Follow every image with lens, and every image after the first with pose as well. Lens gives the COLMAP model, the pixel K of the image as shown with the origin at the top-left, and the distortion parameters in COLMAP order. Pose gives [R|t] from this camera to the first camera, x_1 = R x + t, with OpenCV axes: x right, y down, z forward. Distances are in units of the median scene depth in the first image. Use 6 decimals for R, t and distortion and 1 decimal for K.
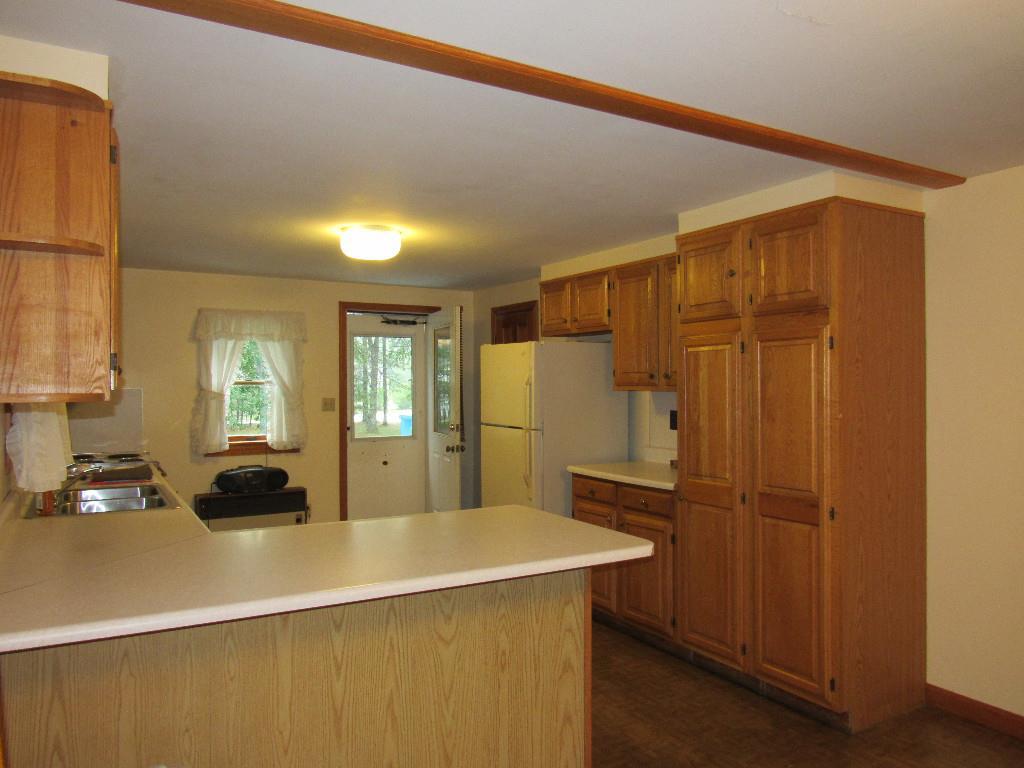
lens RADIAL K [[732.7, 0, 512.0], [0, 732.7, 384.0], [0, 0, 1]] dist [-0.050589, -0.001692]
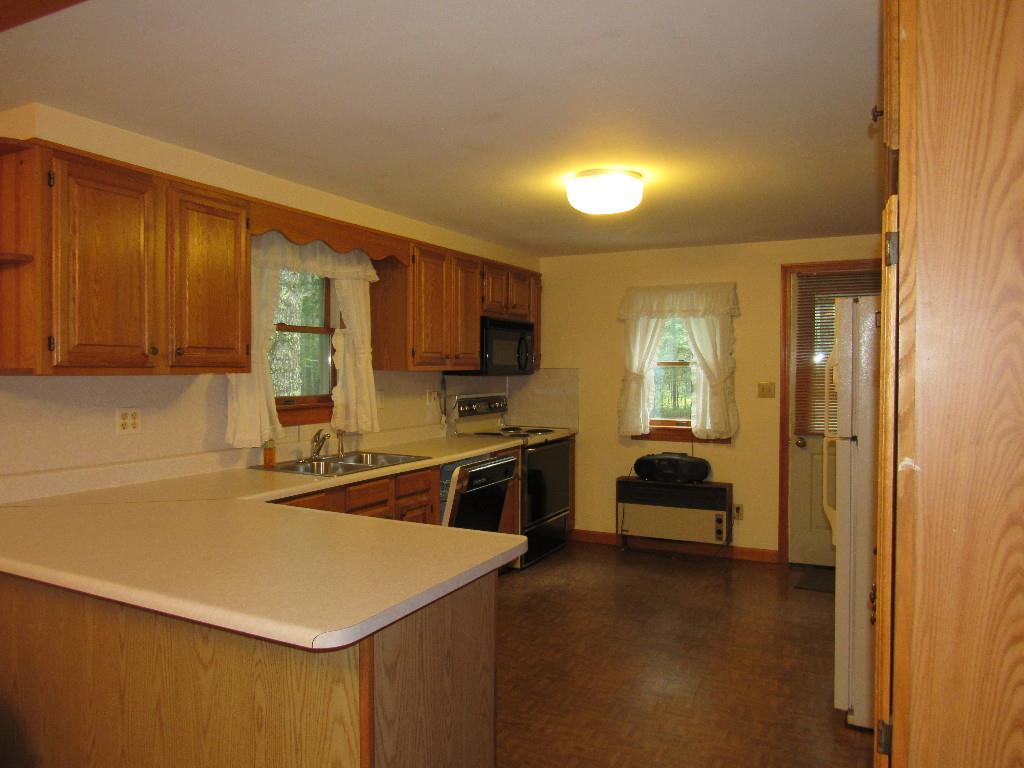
lens RADIAL K [[732.7, 0, 512.0], [0, 732.7, 384.0], [0, 0, 1]] dist [-0.050589, -0.001692]
pose [[0.548367, 0.026276, -0.835825, 0.310899], [-0.005954, 0.999604, 0.027518, 0.000080], [0.836216, -0.010114, 0.548306, 0.325383]]
